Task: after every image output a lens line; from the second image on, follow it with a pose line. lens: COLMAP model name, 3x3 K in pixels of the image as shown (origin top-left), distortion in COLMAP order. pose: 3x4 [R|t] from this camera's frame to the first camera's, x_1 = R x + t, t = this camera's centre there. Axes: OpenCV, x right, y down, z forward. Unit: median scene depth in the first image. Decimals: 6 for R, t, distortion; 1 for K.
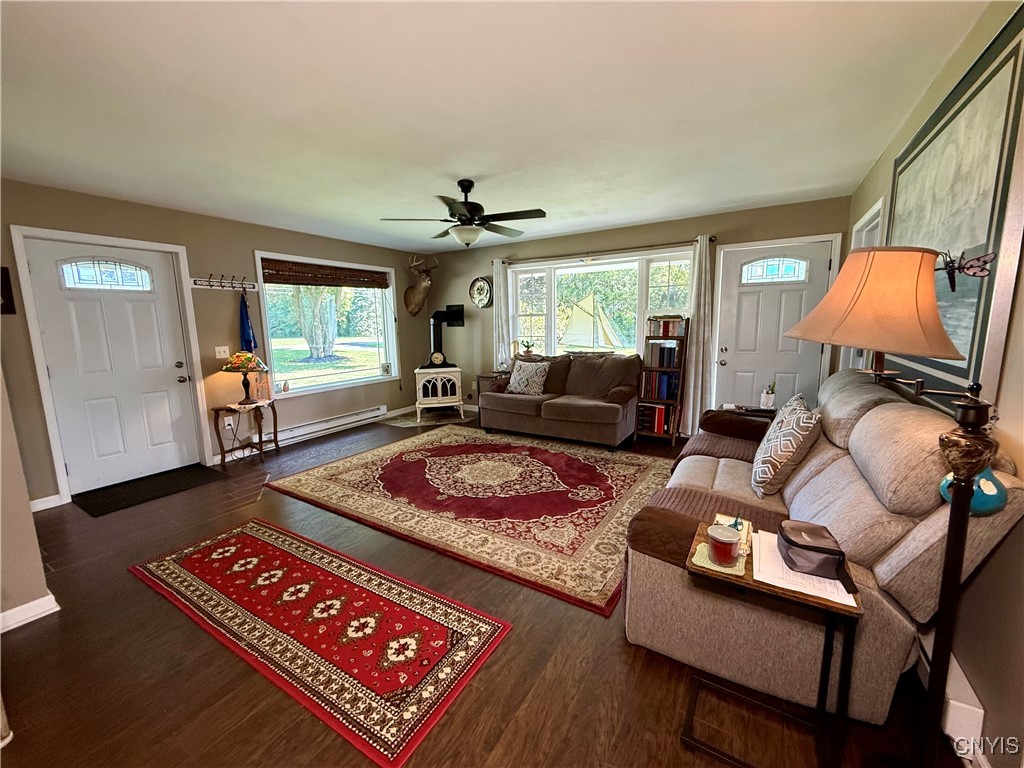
lens RADIAL K [[408.4, 0, 506.8], [0, 408.4, 379.5], [0, 0, 1]] dist [0.002415, -0.000413]
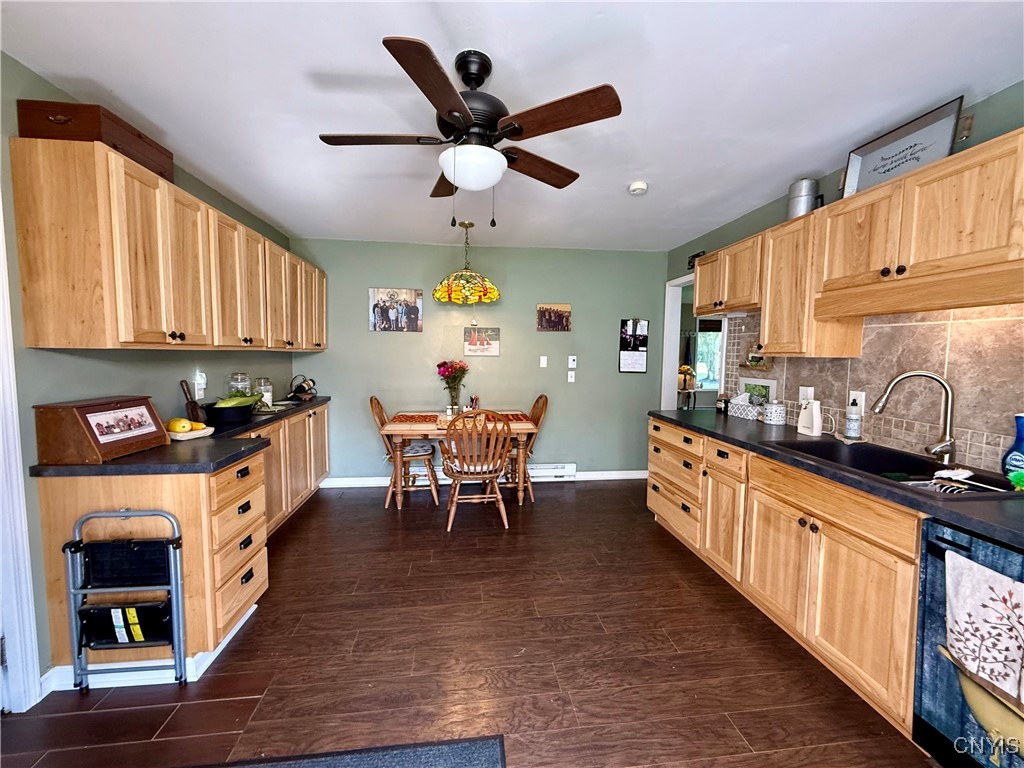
lens RADIAL K [[408.4, 0, 510.4], [0, 408.4, 382.3], [0, 0, 1]] dist [0.002415, -0.000413]
pose [[0.624834, 0.082866, -0.776348, 0.442495], [-0.125884, 0.992034, 0.004571, 0.125640], [0.770542, 0.094873, 0.630288, -1.038405]]
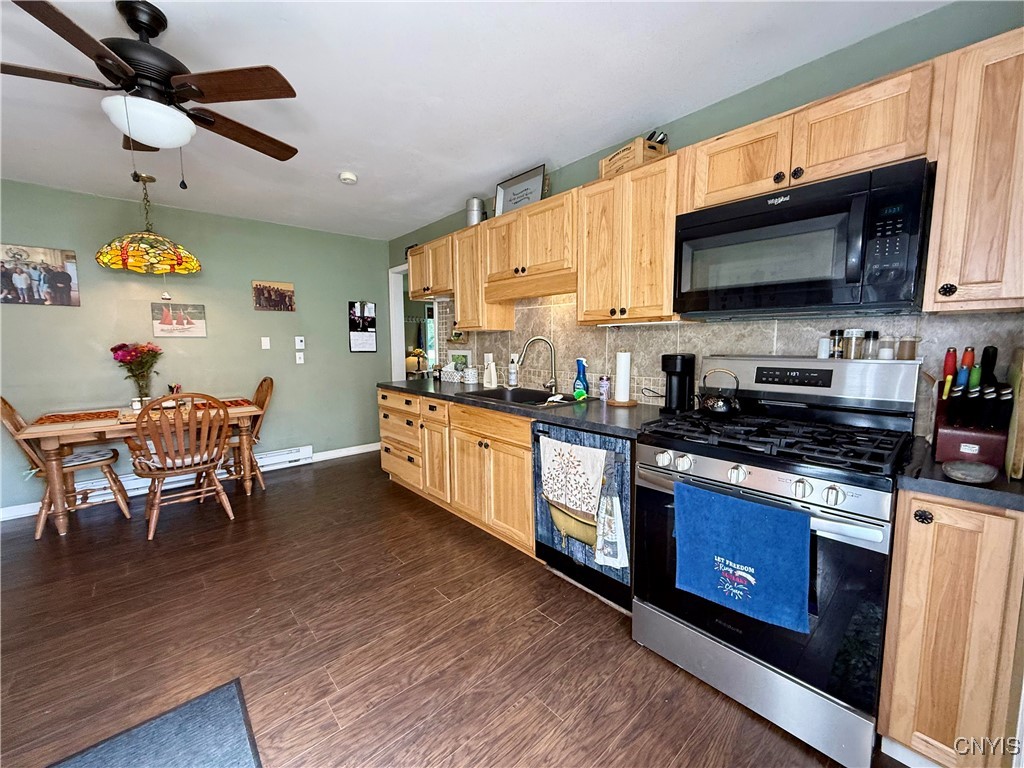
lens RADIAL K [[408.4, 0, 508.8], [0, 408.4, 382.3], [0, 0, 1]] dist [0.002415, -0.000413]
pose [[0.957735, 0.041155, -0.284693, 0.527490], [-0.050191, 0.998439, -0.024511, 0.157607], [0.283240, 0.037764, 0.958305, -1.095207]]
